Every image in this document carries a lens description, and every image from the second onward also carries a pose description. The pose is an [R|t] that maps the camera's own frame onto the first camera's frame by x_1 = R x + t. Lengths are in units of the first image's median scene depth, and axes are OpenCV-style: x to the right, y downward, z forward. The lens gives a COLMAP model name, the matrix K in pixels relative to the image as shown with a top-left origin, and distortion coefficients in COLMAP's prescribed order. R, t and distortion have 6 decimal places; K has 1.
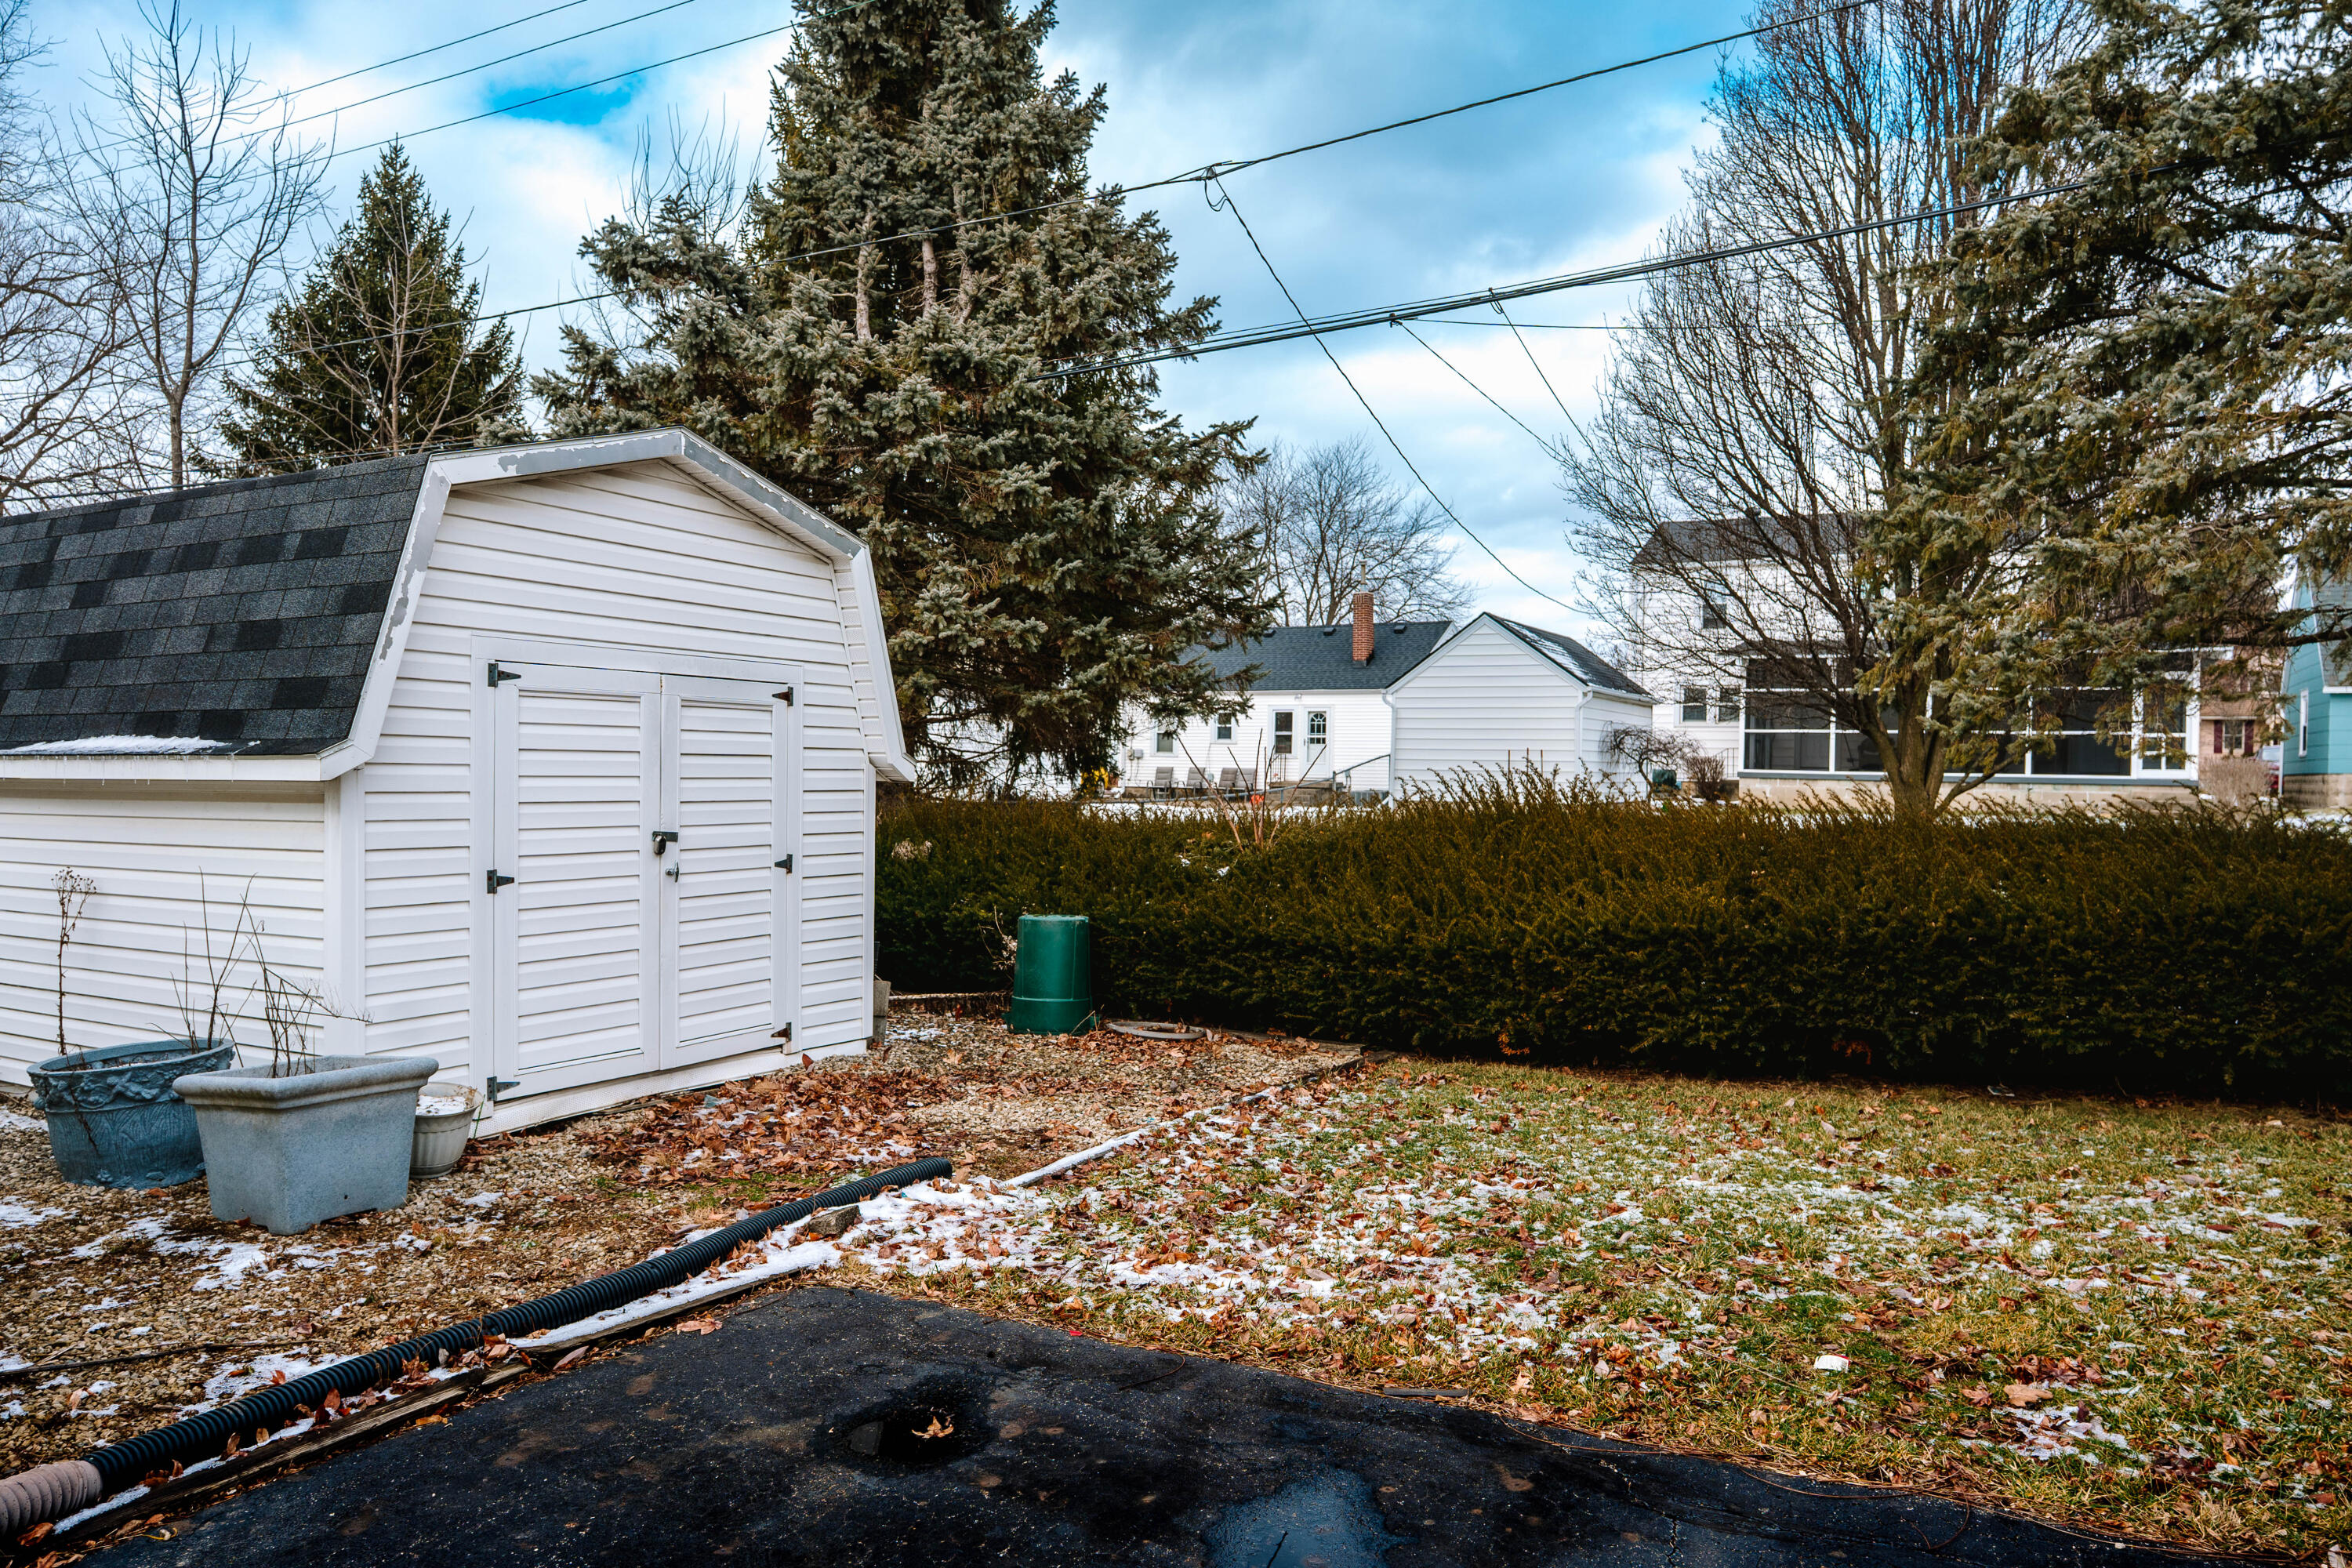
lens RADIAL K [[1642.7, 0, 1149.7], [0, 1642.7, 785.9], [0, 0, 1]] dist [-0.000826, -0.003484]
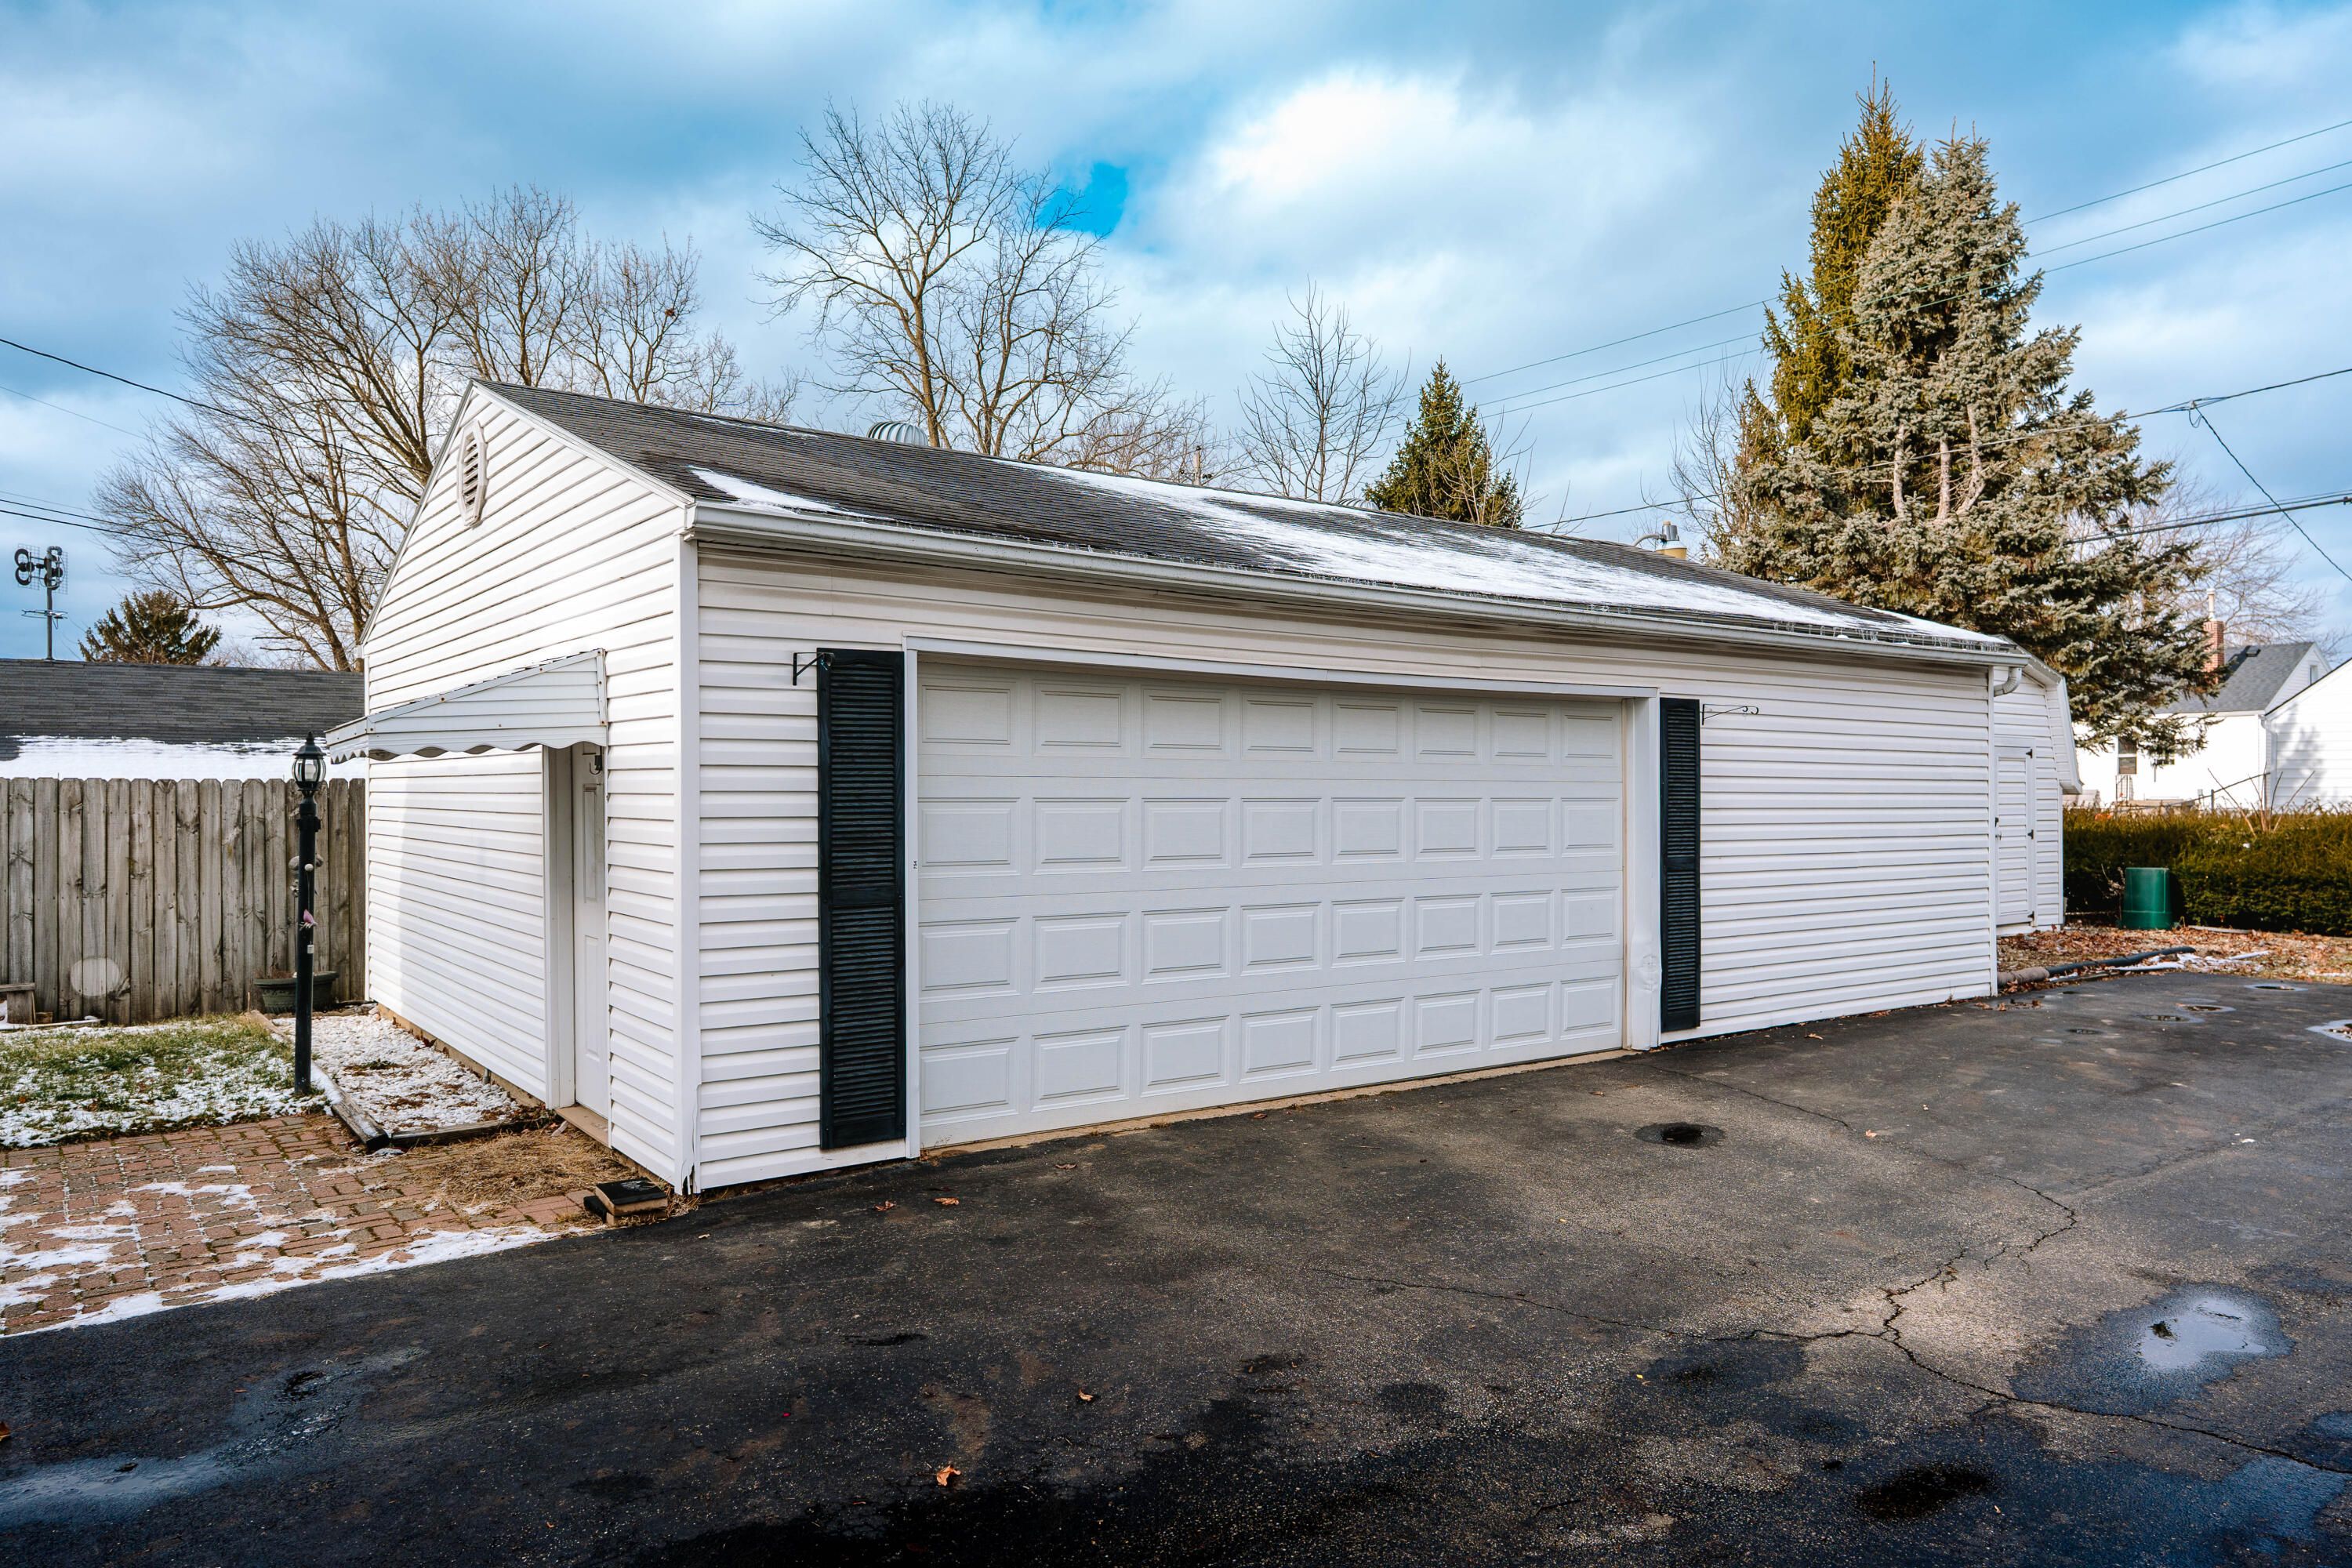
lens RADIAL K [[1586.6, 0, 1174.5], [0, 1586.6, 774.6], [0, 0, 1]] dist [0.001326, -0.001808]
pose [[0.911189, -0.014274, -0.411741, -0.186791], [0.004478, 0.999684, -0.024746, 0.008215], [0.411964, 0.020704, 0.910965, -0.624494]]
